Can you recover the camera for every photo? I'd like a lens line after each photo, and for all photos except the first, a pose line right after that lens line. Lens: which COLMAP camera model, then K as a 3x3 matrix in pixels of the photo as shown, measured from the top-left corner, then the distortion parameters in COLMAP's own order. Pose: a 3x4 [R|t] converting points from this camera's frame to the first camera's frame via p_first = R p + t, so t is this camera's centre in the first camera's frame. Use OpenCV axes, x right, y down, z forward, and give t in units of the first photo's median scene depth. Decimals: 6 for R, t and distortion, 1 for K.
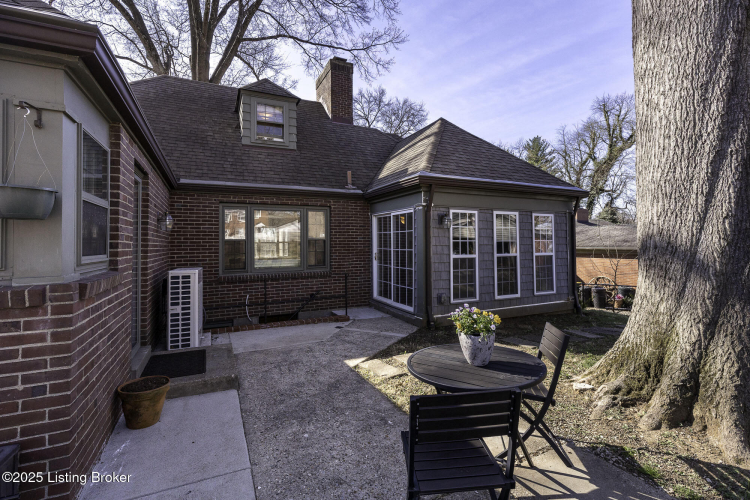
lens RADIAL K [[342.0, 0, 377.4], [0, 342.0, 236.2], [0, 0, 1]] dist [0.002961, 0.000082]
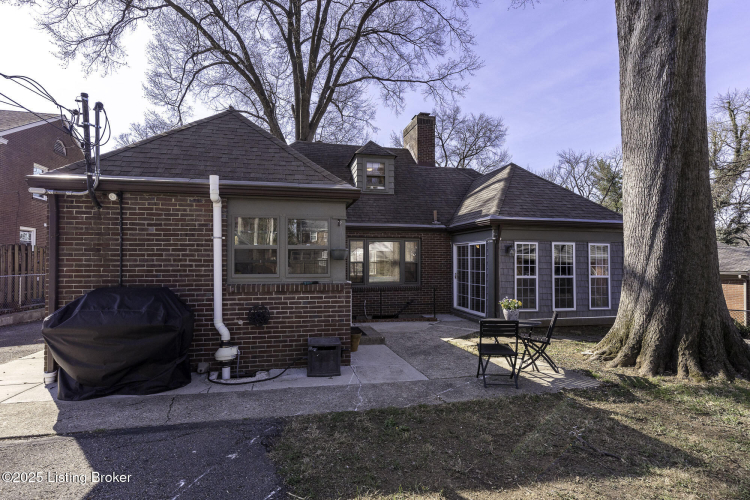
lens RADIAL K [[359.8, 0, 361.4], [0, 359.8, 254.7], [0, 0, 1]] dist [0.007773, 0.000748]
pose [[0.971886, 0.005822, -0.235379, -0.035411], [-0.005409, 0.999982, 0.002401, -0.025084], [0.235389, -0.001061, 0.971901, -0.464388]]
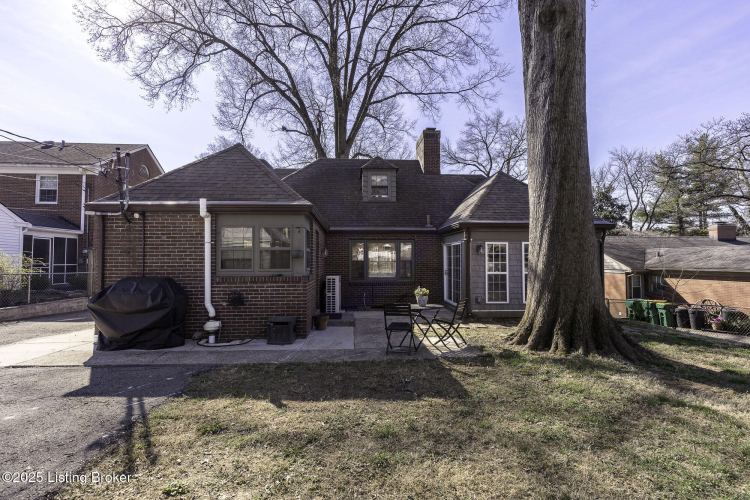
lens RADIAL K [[343.1, 0, 375.0], [0, 343.1, 250.0], [0, 0, 1]] dist [0.004936, 0.000231]
pose [[0.928640, -0.005942, -0.370935, 0.289561], [0.001818, 0.999933, -0.011466, -0.023300], [0.370978, 0.009974, 0.928588, -0.543651]]
